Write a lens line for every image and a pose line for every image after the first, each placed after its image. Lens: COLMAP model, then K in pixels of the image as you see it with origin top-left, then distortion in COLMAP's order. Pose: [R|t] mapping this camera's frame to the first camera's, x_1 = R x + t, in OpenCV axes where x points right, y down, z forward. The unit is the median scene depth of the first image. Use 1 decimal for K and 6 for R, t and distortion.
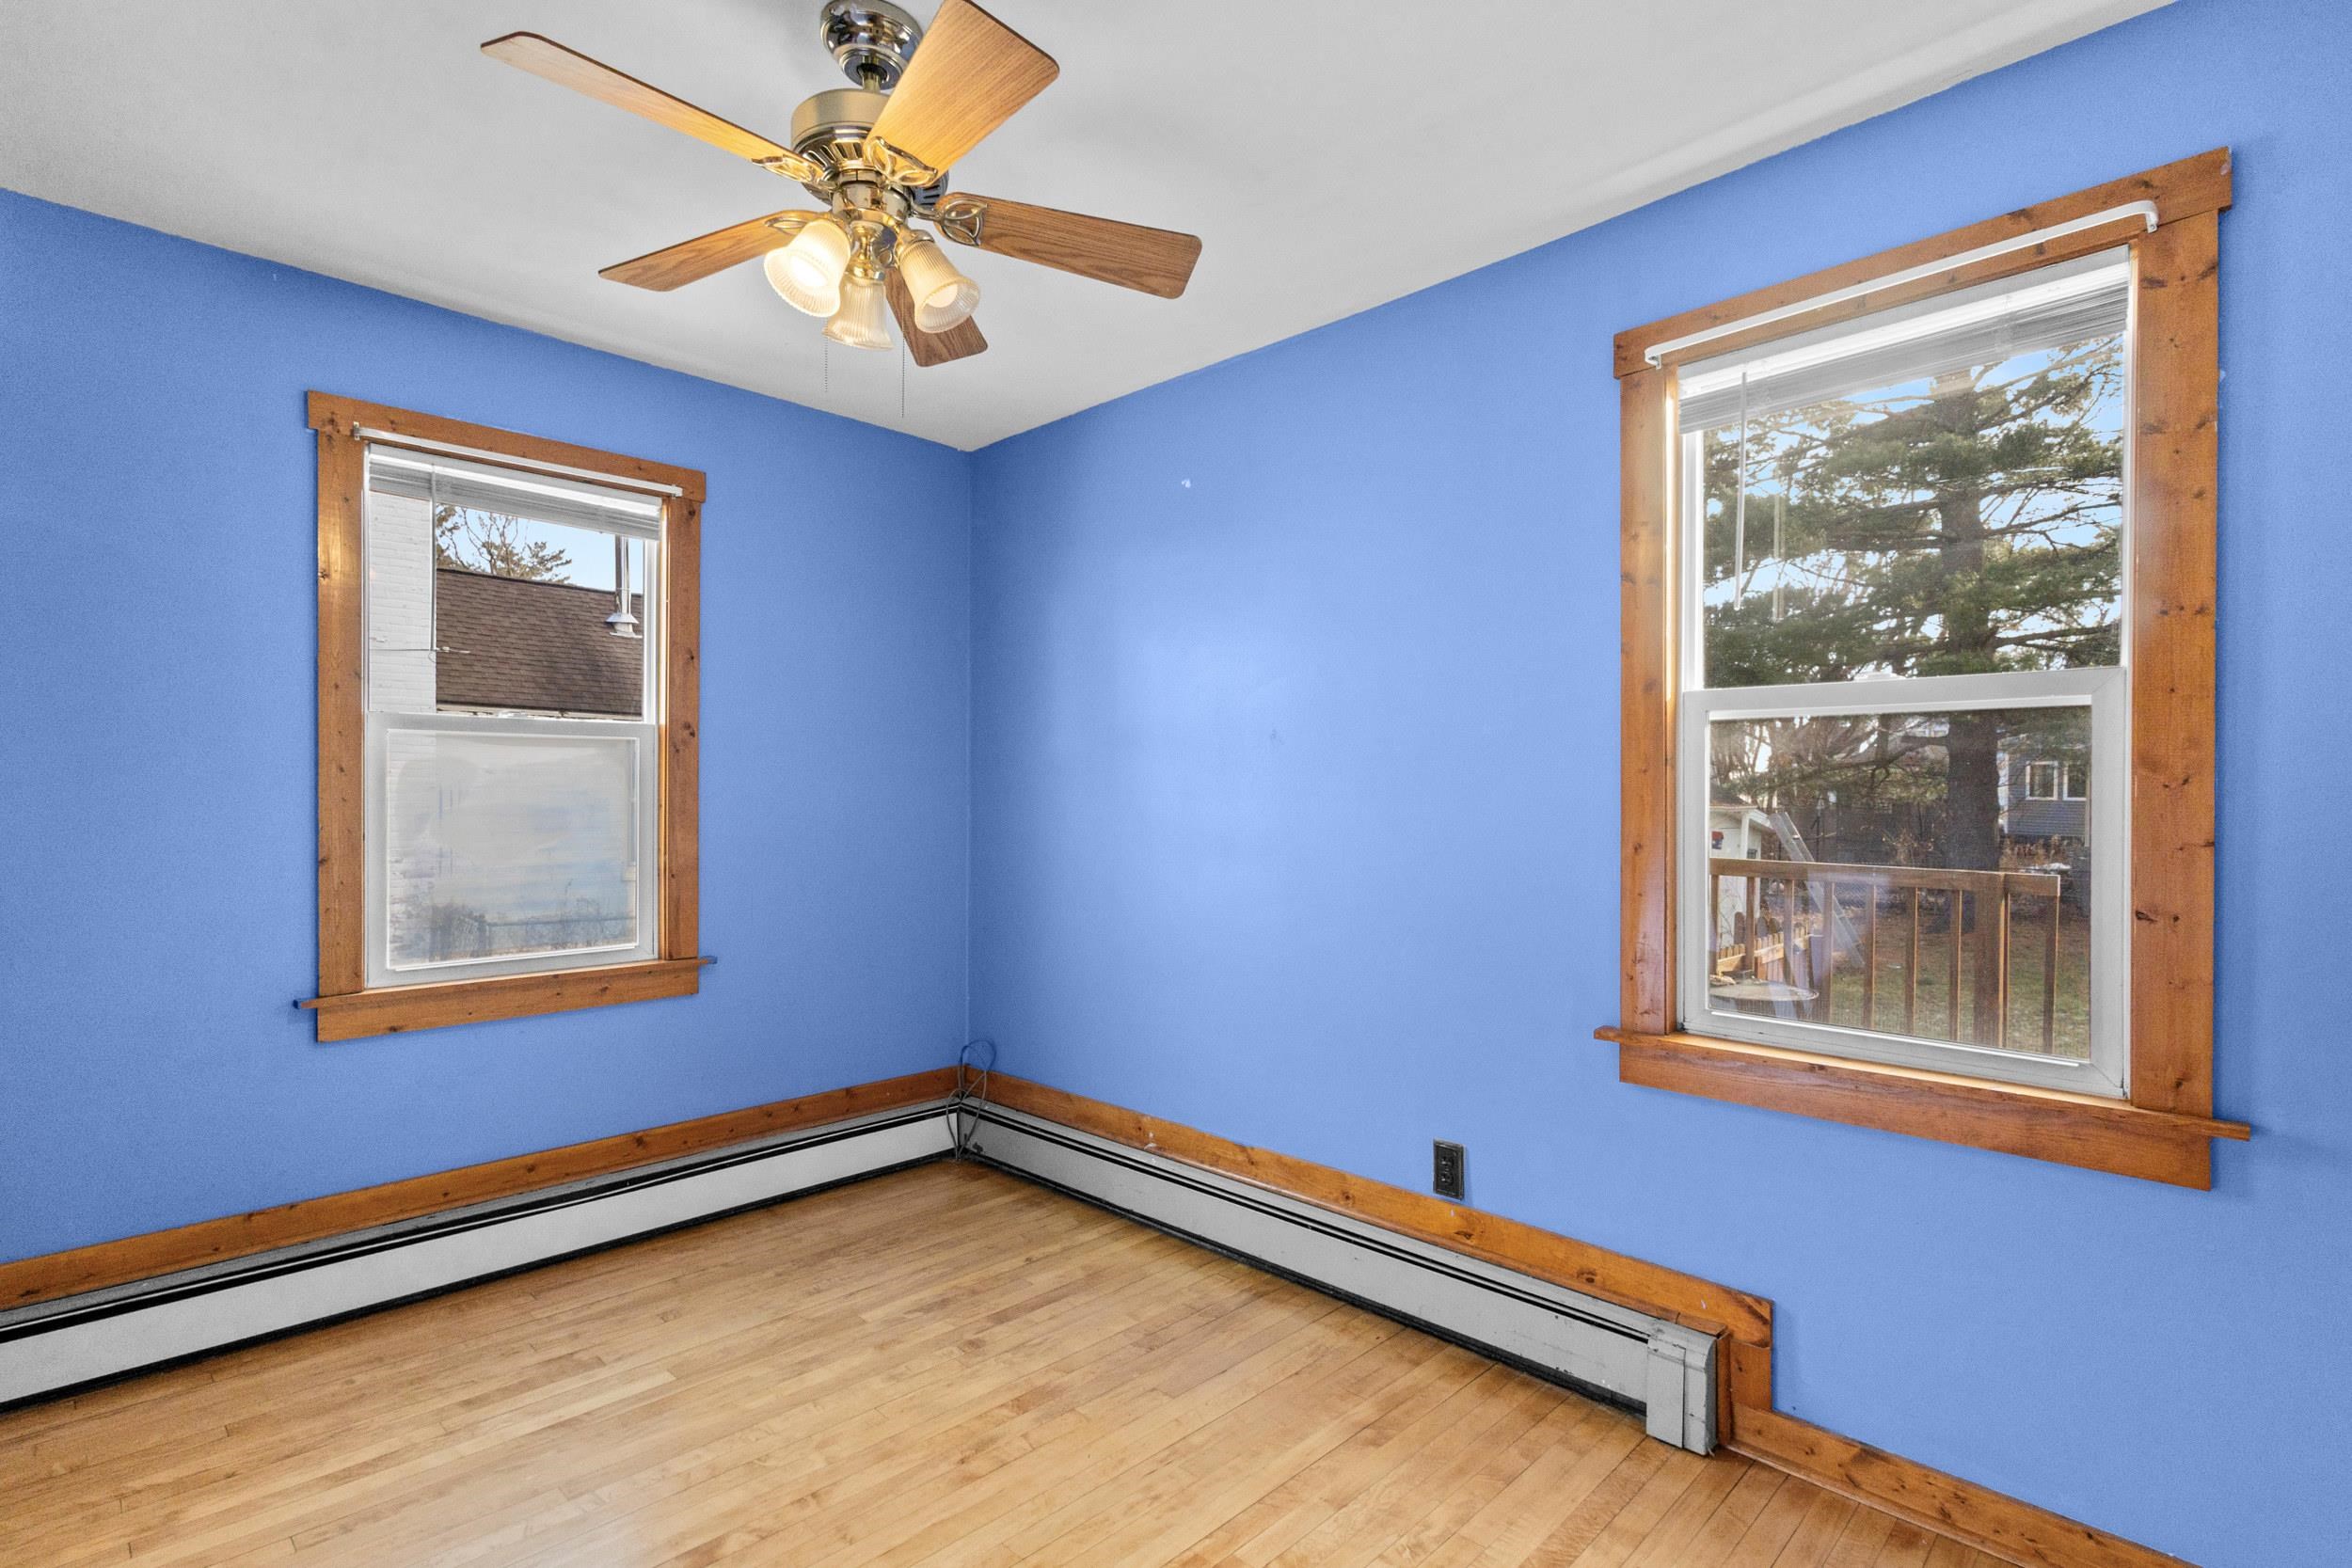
lens RADIAL K [[1088.4, 0, 1193.9], [0, 1088.4, 785.1], [0, 0, 1]] dist [0.001413, -0.000547]
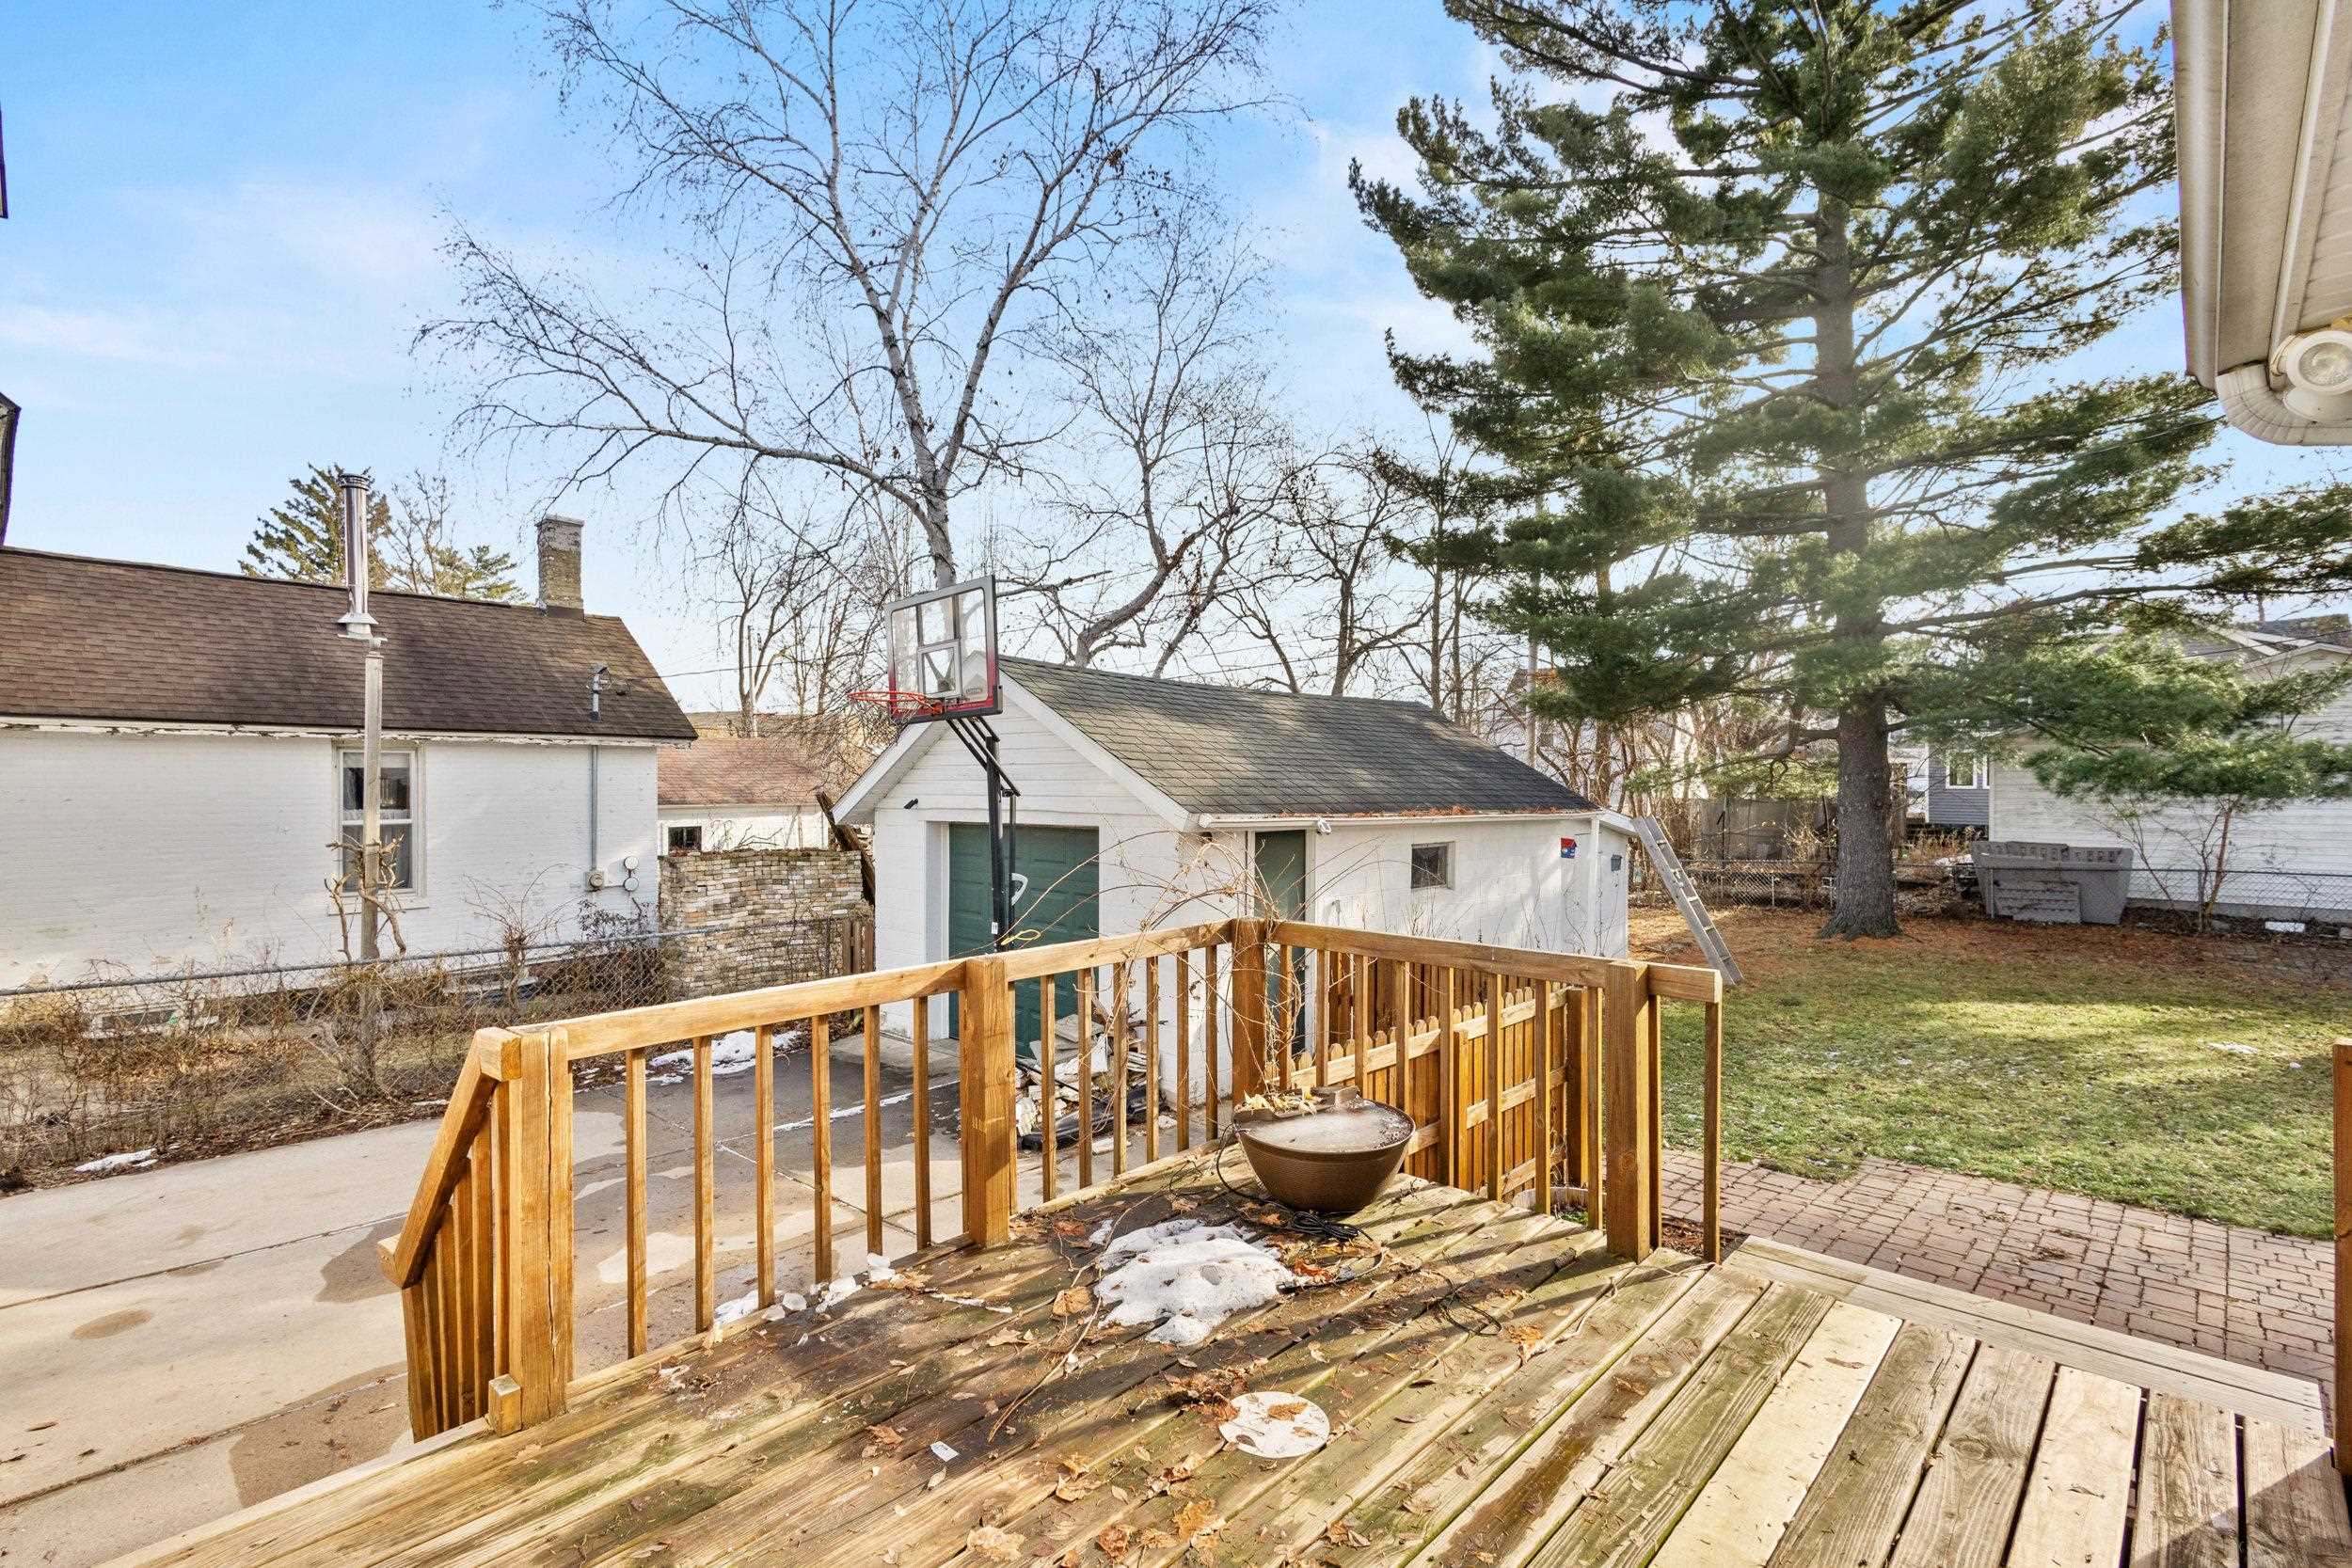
lens RADIAL K [[1088.4, 0, 1159.6], [0, 1088.4, 786.4], [0, 0, 1]] dist [0.001413, -0.000547]
pose [[0.999717, -0.013236, 0.019759, 0.086192], [0.013153, 0.999904, 0.004309, -0.007127], [-0.019814, -0.004048, 0.999795, 0.065122]]
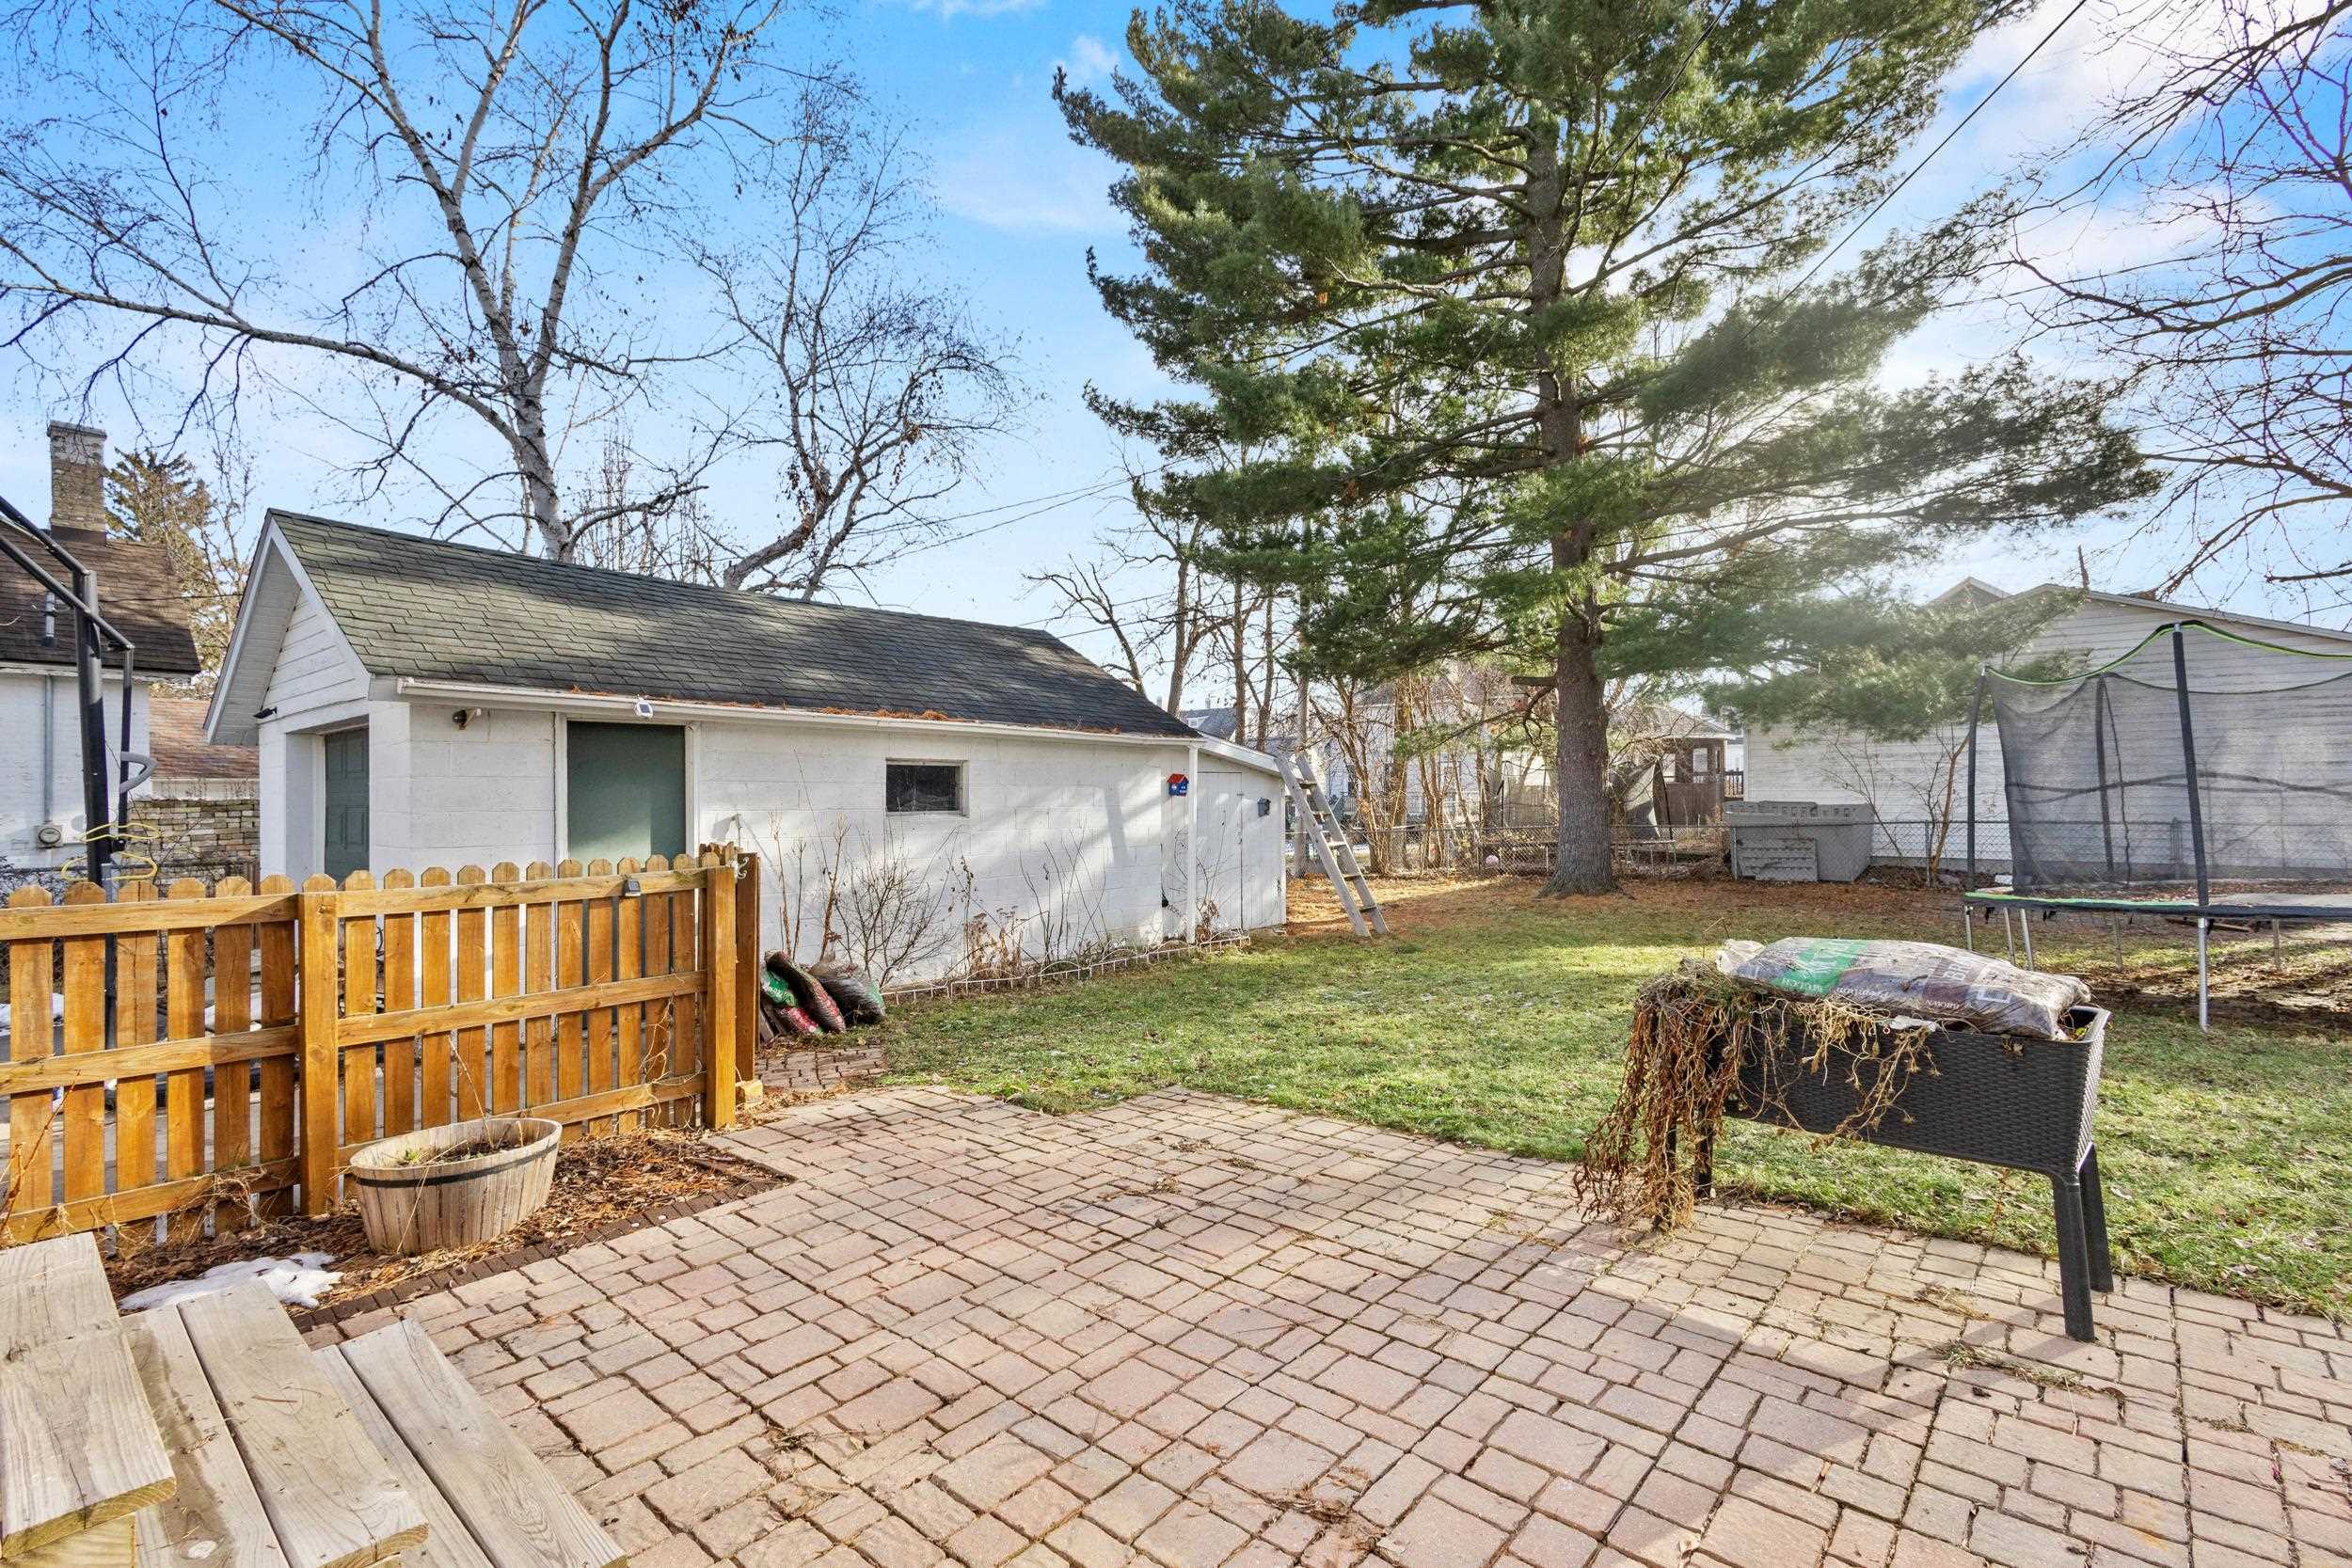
lens RADIAL K [[1088.4, 0, 1178.2], [0, 1088.4, 792.5], [0, 0, 1]] dist [0.001413, -0.000547]
pose [[0.997087, -0.021357, 0.073216, 0.312027], [0.021749, 0.999753, -0.004549, 0.045302], [-0.073100, 0.006128, 0.997306, 0.137404]]
